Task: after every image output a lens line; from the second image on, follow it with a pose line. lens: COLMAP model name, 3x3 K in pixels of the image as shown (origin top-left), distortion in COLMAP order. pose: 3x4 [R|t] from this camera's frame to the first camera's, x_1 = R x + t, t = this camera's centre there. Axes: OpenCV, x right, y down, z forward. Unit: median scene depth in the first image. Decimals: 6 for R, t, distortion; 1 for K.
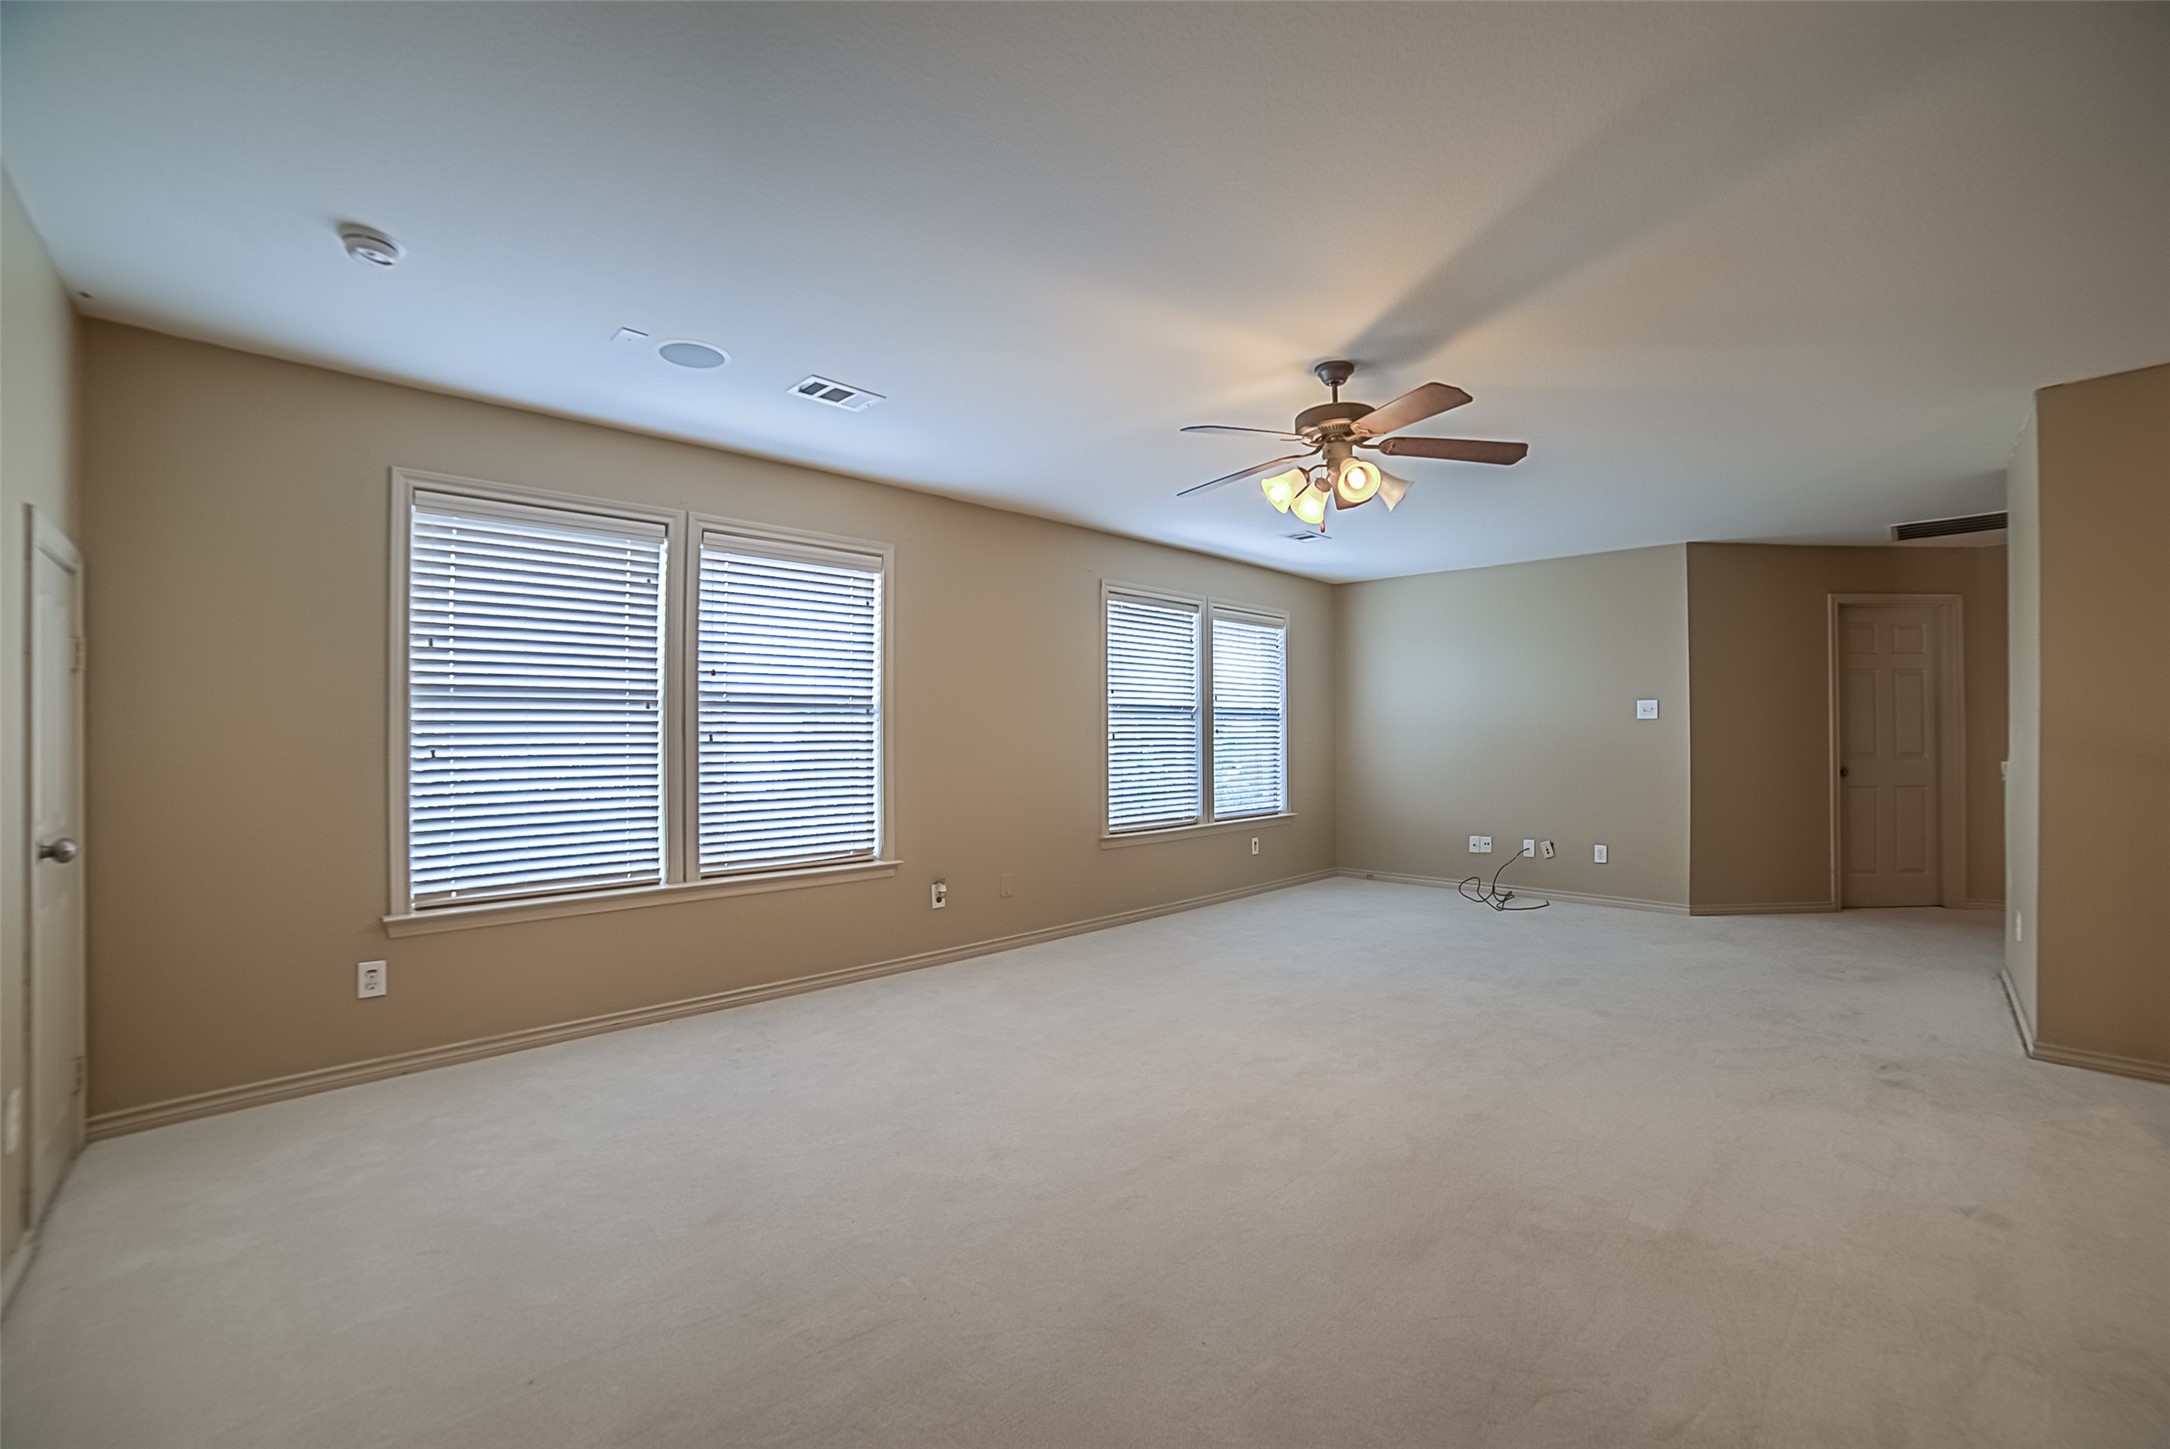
lens RADIAL K [[928.6, 0, 1085.0], [0, 928.6, 724.5], [0, 0, 1]] dist [0.000005, 0.000035]
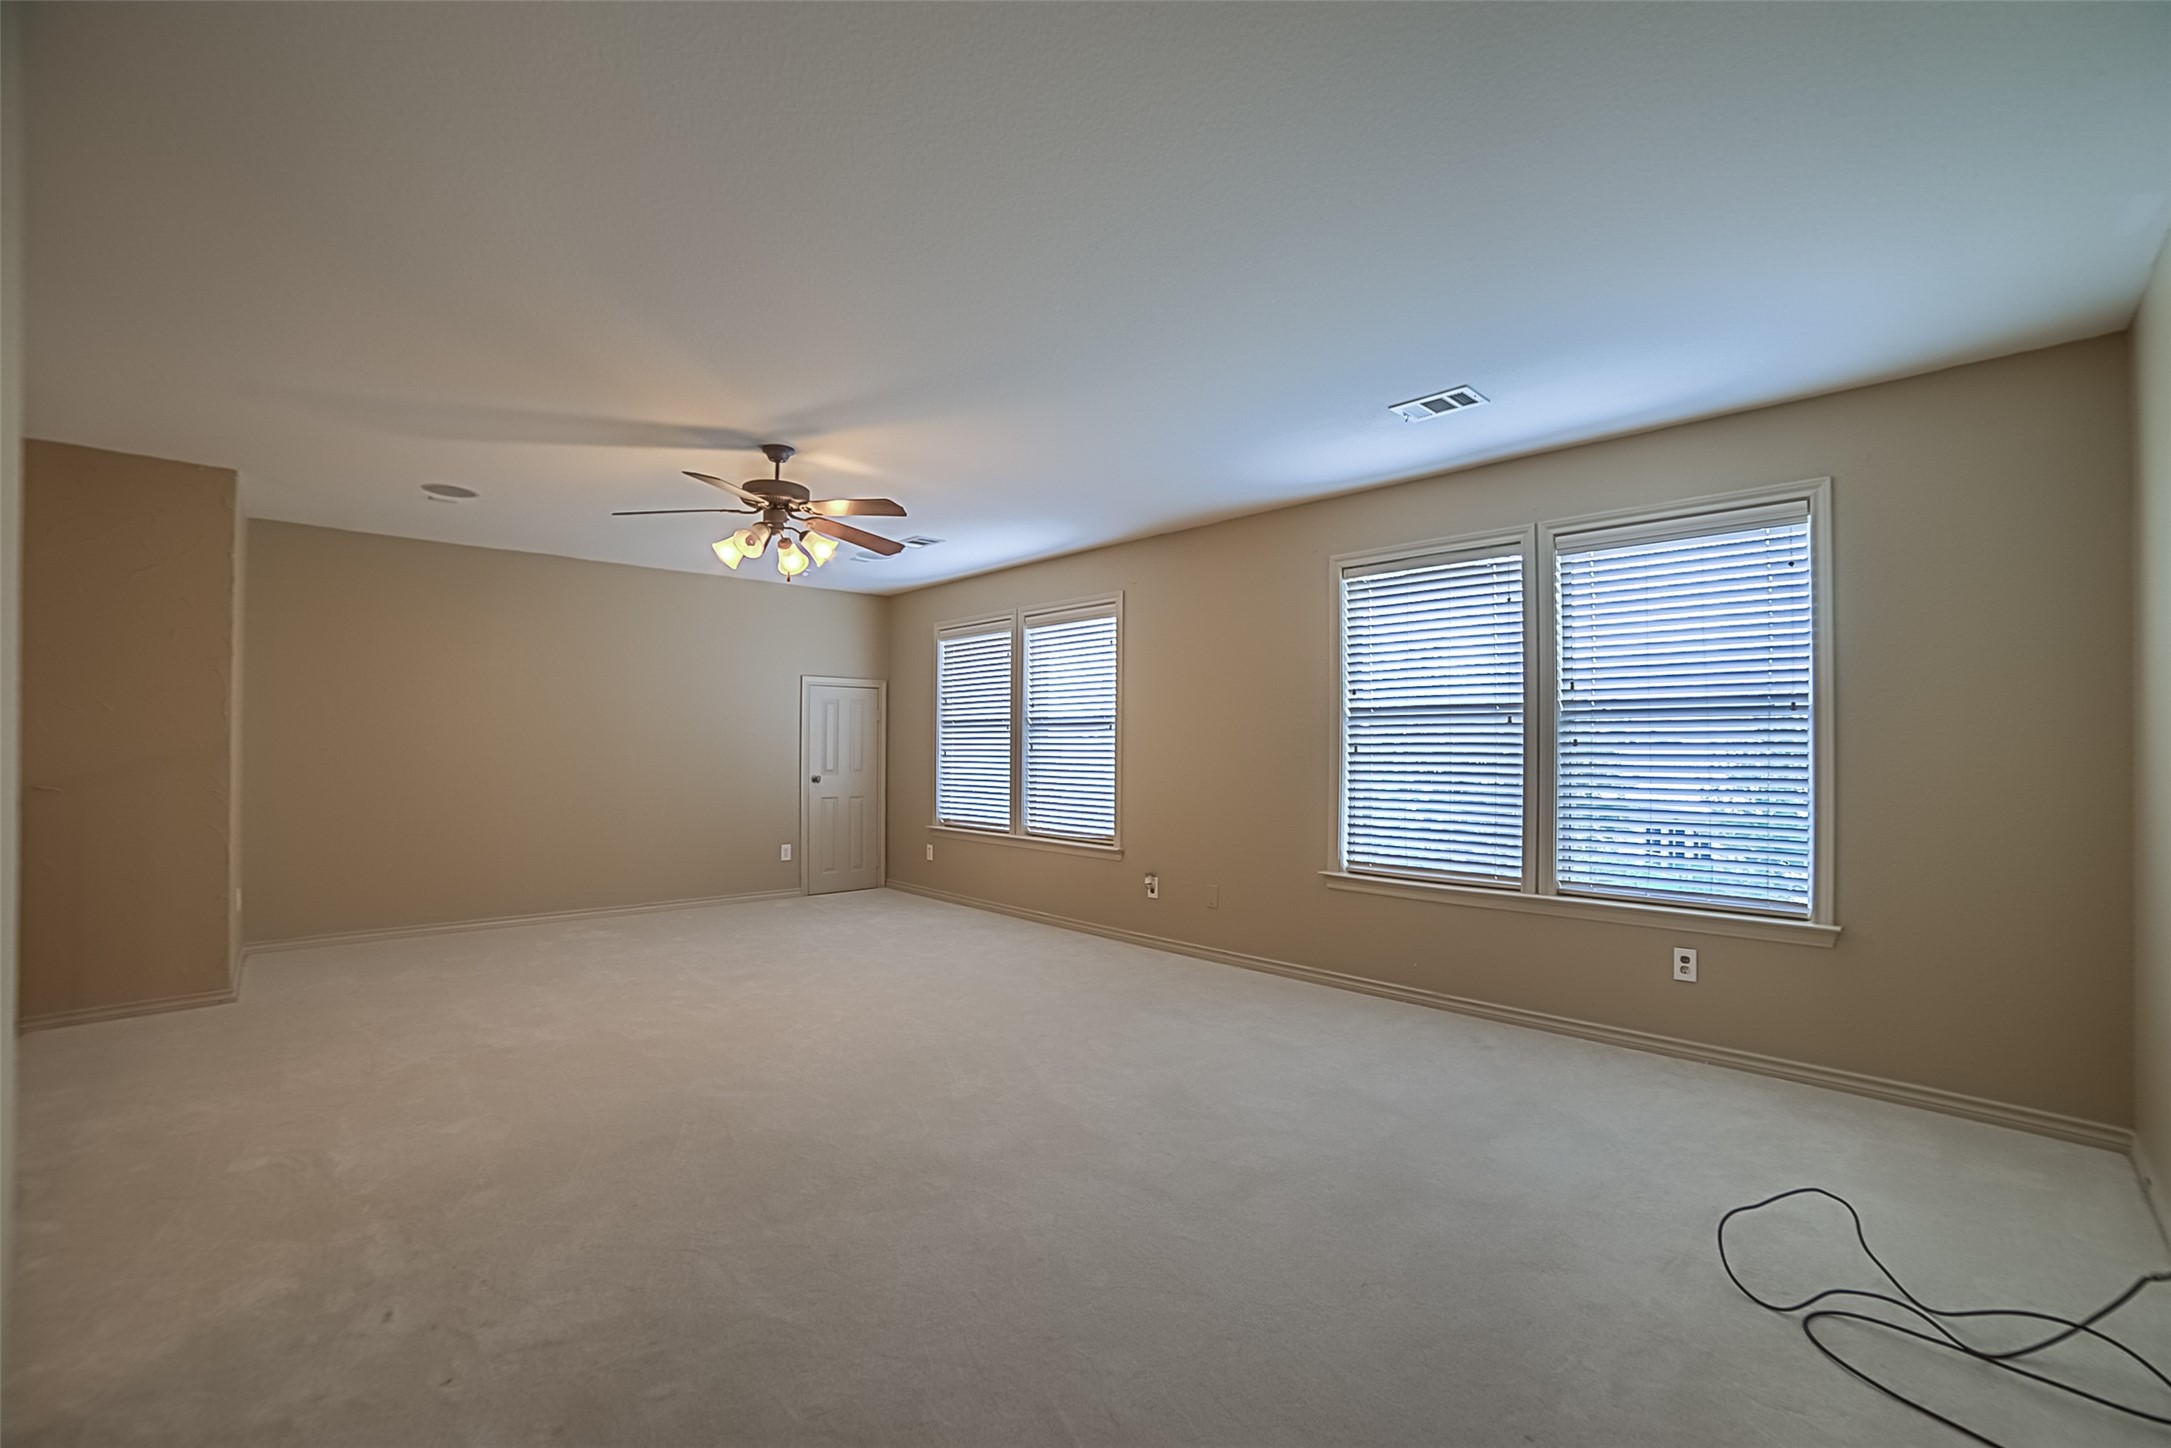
lens RADIAL K [[874.7, 0, 1085.5], [0, 874.7, 724.0], [0, 0, 1]] dist [-0.001236, -0.000131]
pose [[0.036581, -0.020425, -0.999122, 0.696578], [0.007833, 0.999766, -0.020151, 0.004296], [0.999300, -0.007089, 0.036733, 0.675635]]
